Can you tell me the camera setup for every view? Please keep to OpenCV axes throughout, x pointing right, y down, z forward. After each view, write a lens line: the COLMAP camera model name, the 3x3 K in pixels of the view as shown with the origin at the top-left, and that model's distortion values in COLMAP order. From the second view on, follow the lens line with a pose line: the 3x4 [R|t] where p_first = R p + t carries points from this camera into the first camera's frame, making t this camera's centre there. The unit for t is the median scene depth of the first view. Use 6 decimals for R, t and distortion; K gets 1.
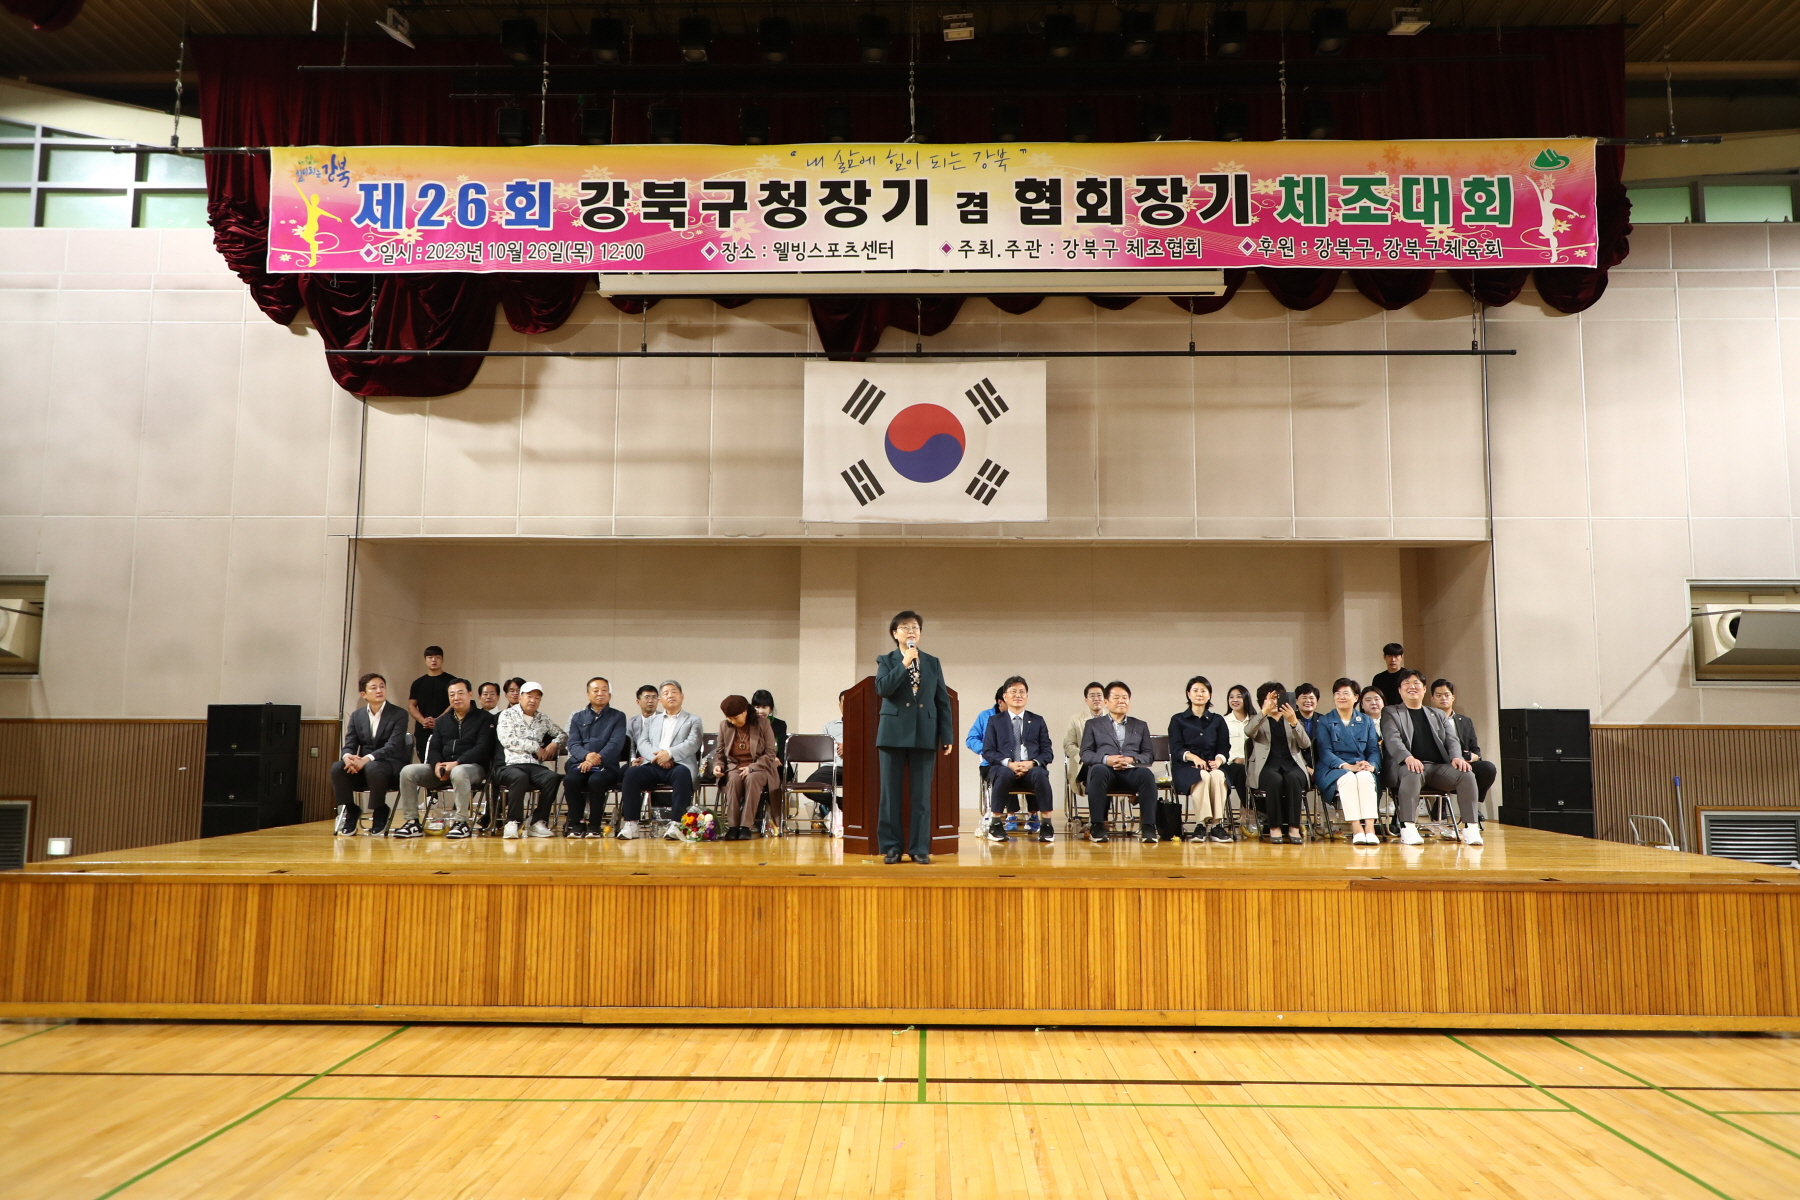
lens RADIAL K [[1226.8, 0, 903.1], [0, 1226.8, 601.8], [0, 0, 1]] dist [0.008527, 0.001049]
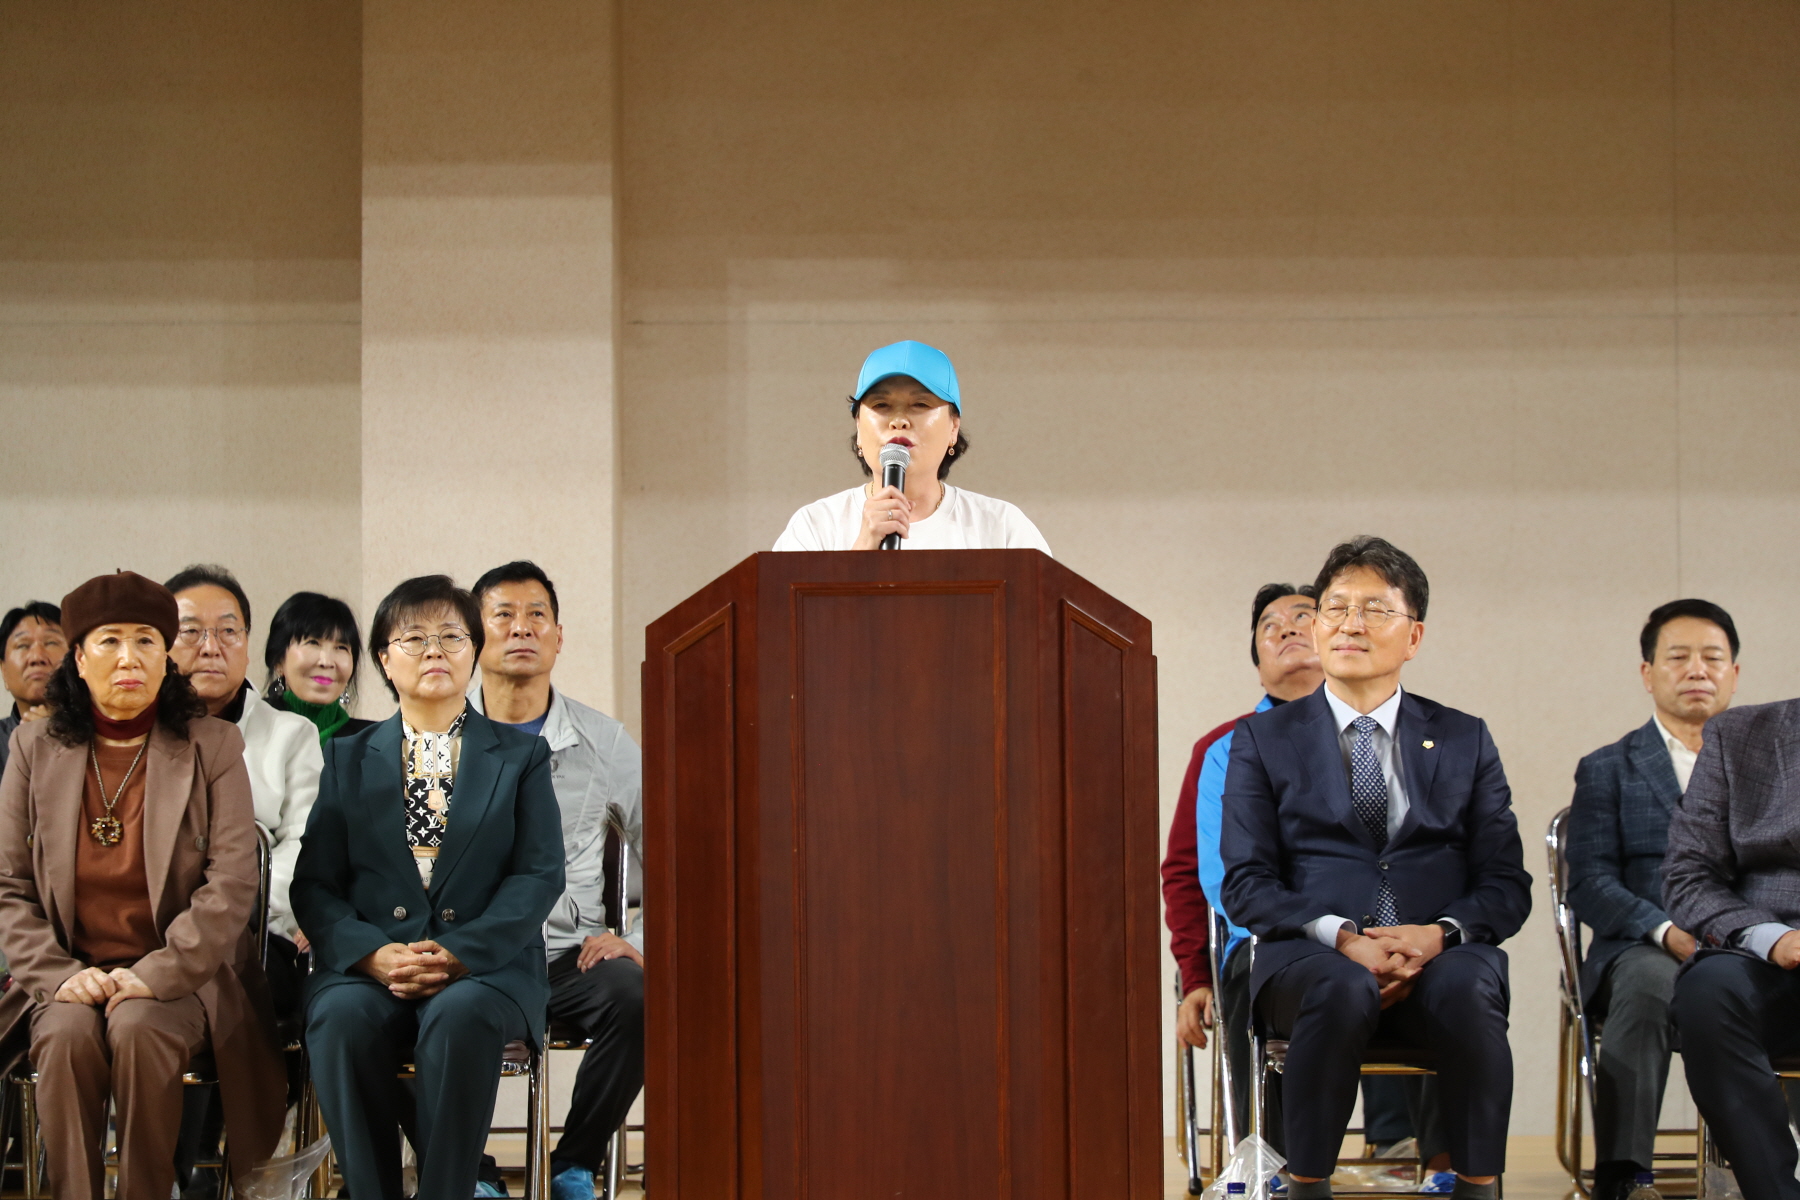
lens RADIAL K [[5210.6, 0, 897.8], [0, 5210.6, 598.0], [0, 0, 1]] dist [0.059511, -0.467776]
pose [[0.999715, -0.007450, 0.022682, -0.010336], [0.005942, 0.997810, 0.065878, 0.008072], [-0.023123, -0.065725, 0.997570, 0.061979]]
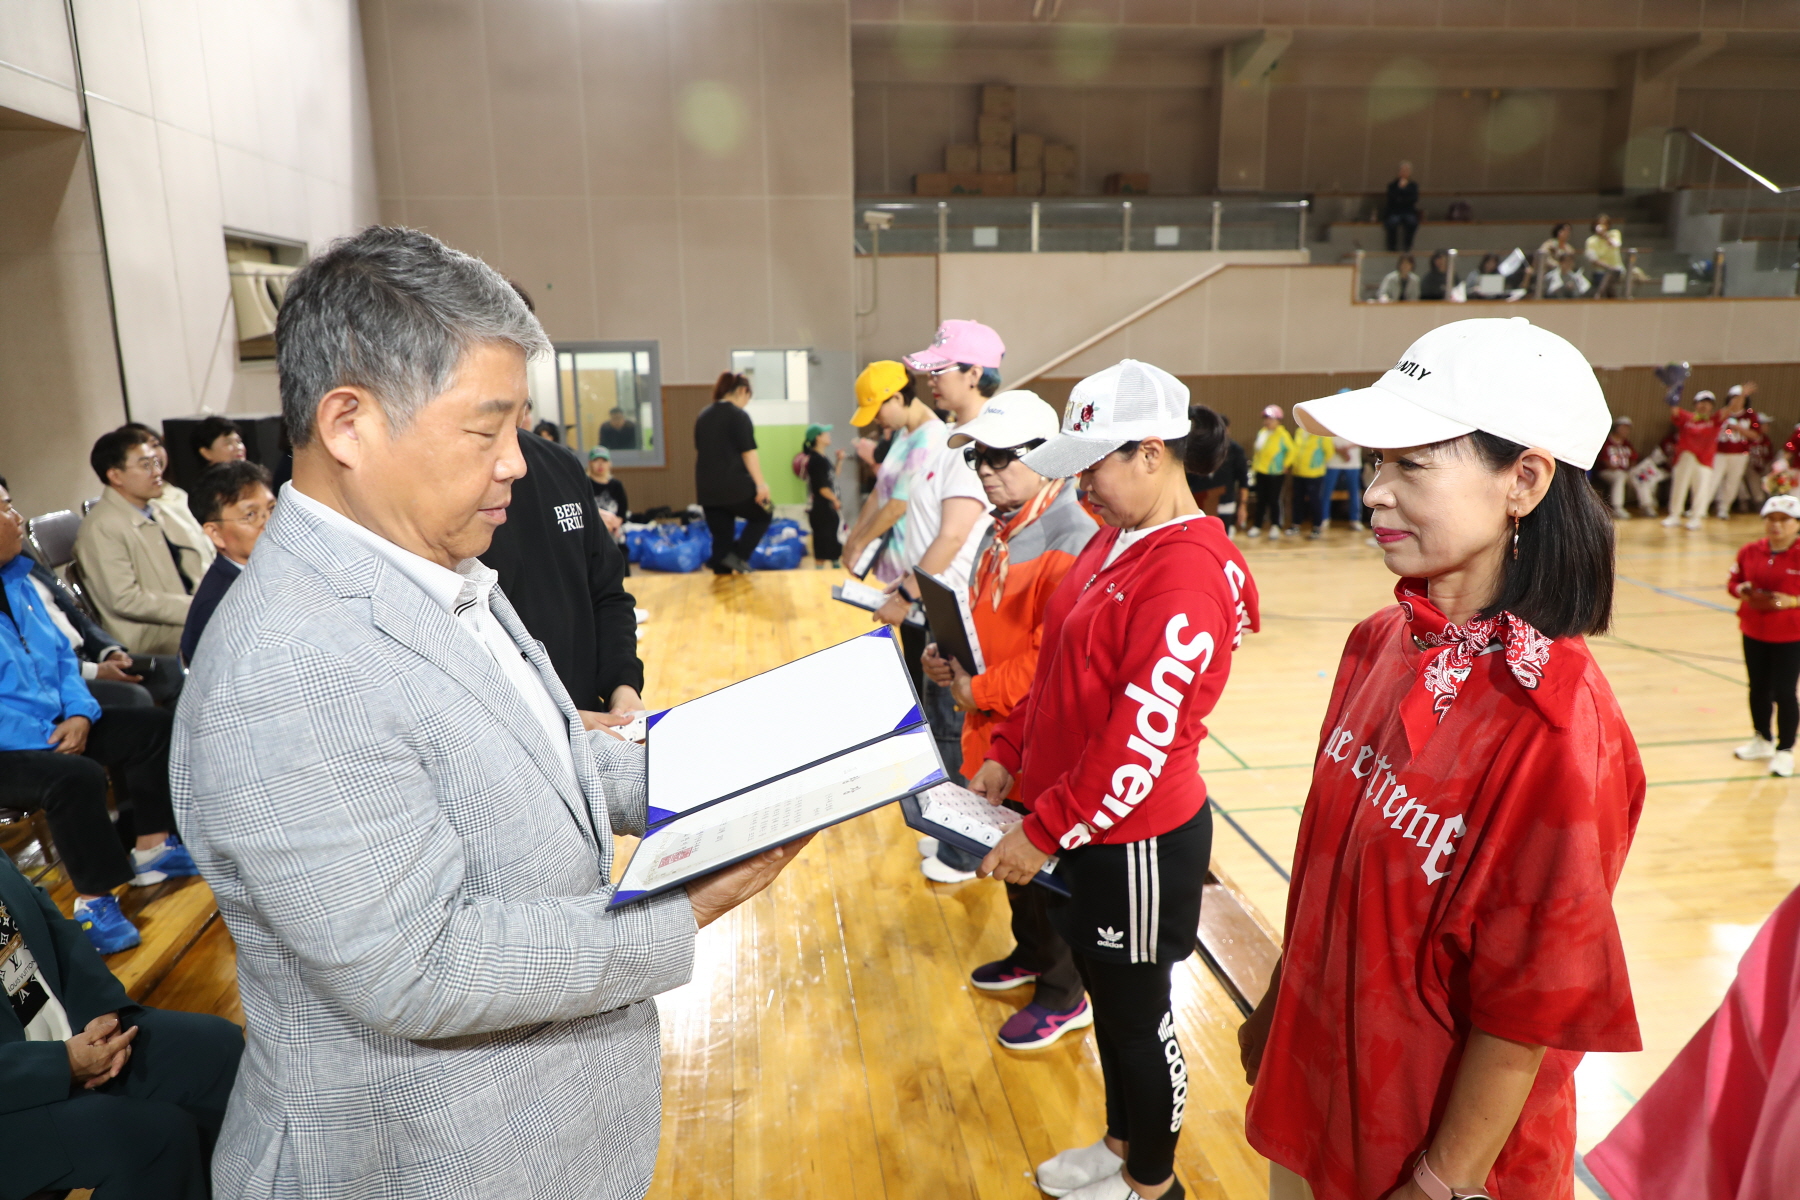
lens RADIAL K [[1226.8, 0, 903.1], [0, 1226.8, 601.8], [0, 0, 1]] dist [0.008527, 0.001049]
pose [[-0.146452, -0.220593, 0.964308, -0.199312], [-0.093153, 0.973563, 0.208562, 0.010829], [-0.984822, -0.059284, -0.163129, 0.712561]]
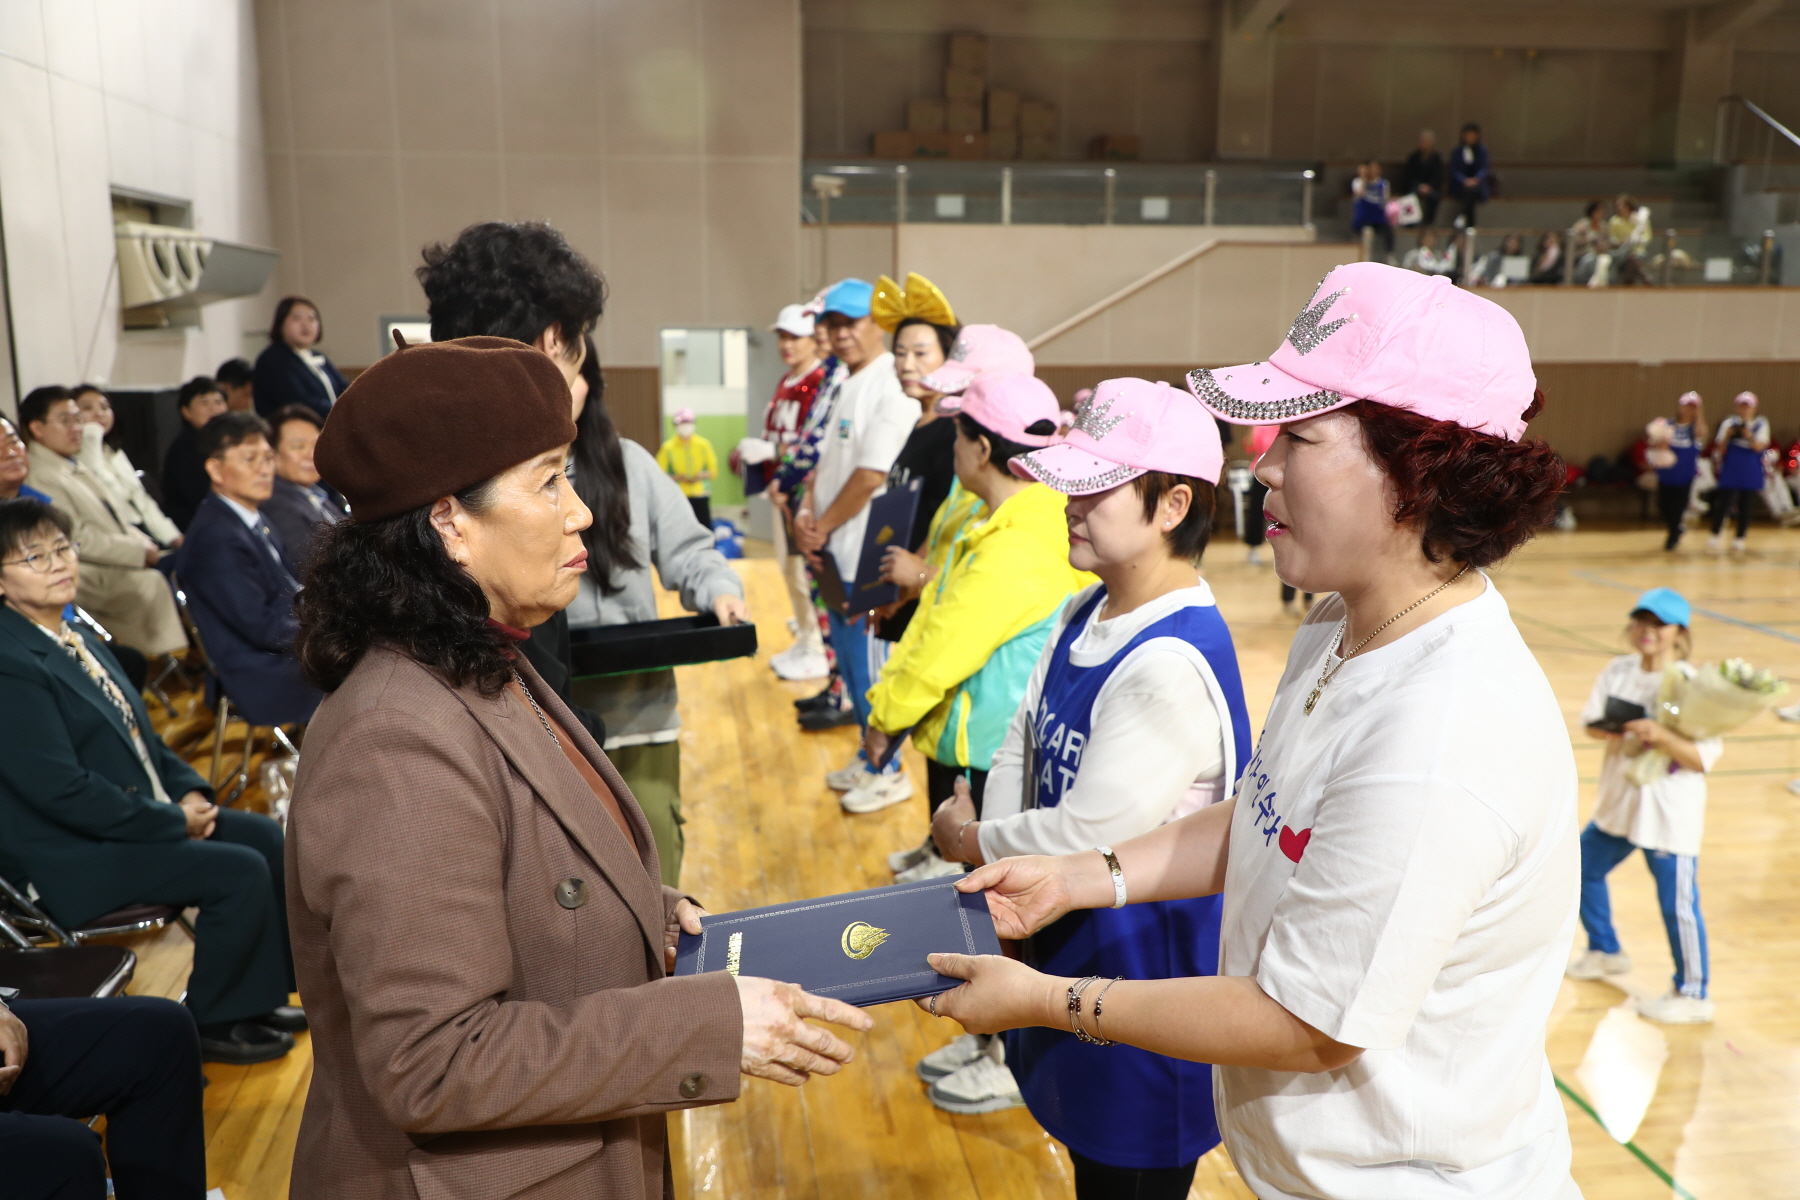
lens RADIAL K [[1500.8, 0, 898.3], [0, 1500.8, 603.4], [0, 0, 1]] dist [0.005228, 0.011516]
pose [[-0.165386, -0.197008, 0.966351, -0.301066], [-0.107104, 0.977638, 0.180979, 0.012534], [-0.980396, -0.073569, -0.182788, 0.715008]]
